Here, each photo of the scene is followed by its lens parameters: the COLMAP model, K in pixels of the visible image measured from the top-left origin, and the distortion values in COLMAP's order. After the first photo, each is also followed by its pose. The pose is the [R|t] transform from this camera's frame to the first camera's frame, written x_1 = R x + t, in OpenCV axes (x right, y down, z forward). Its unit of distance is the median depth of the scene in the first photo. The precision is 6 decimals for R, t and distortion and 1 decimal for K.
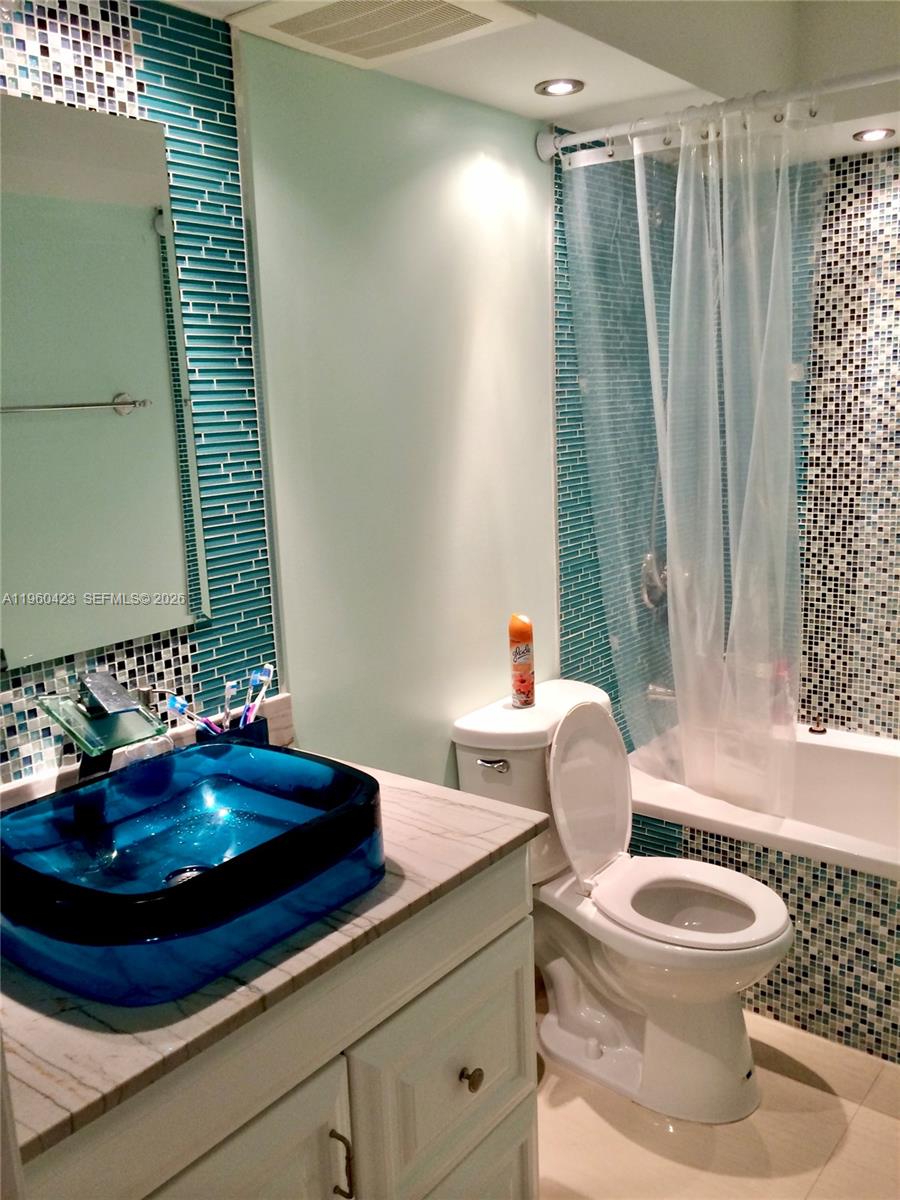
lens RADIAL K [[1034.0, 0, 444.1], [0, 1034.0, 601.2], [0, 0, 1]] dist [0.081349, -0.102911]
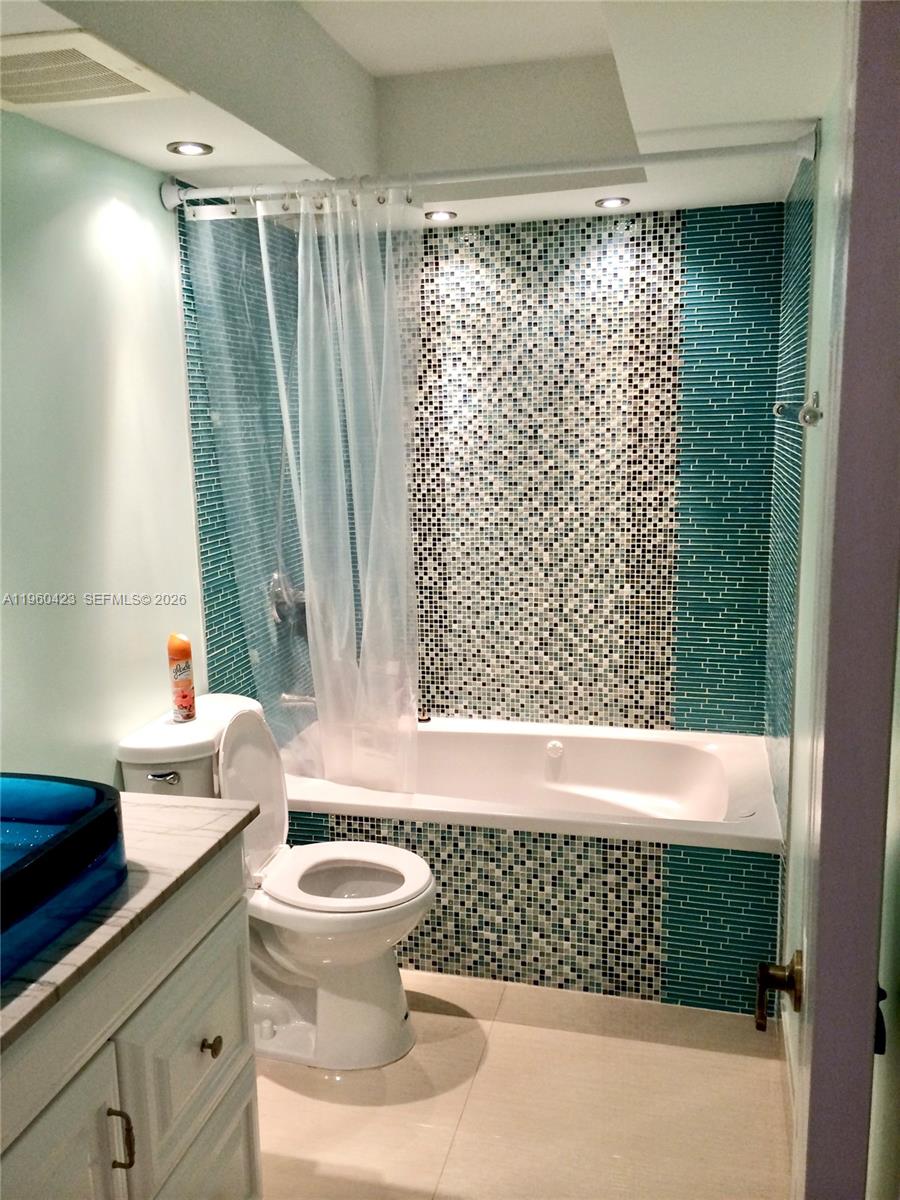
lens RADIAL K [[1034.0, 0, 452.2], [0, 1034.0, 602.1], [0, 0, 1]] dist [0.081349, -0.102911]
pose [[0.906793, -0.057559, 0.417629, -0.108163], [0.067753, 0.997656, -0.009612, 0.009345], [-0.416097, 0.037011, 0.908567, -0.077005]]
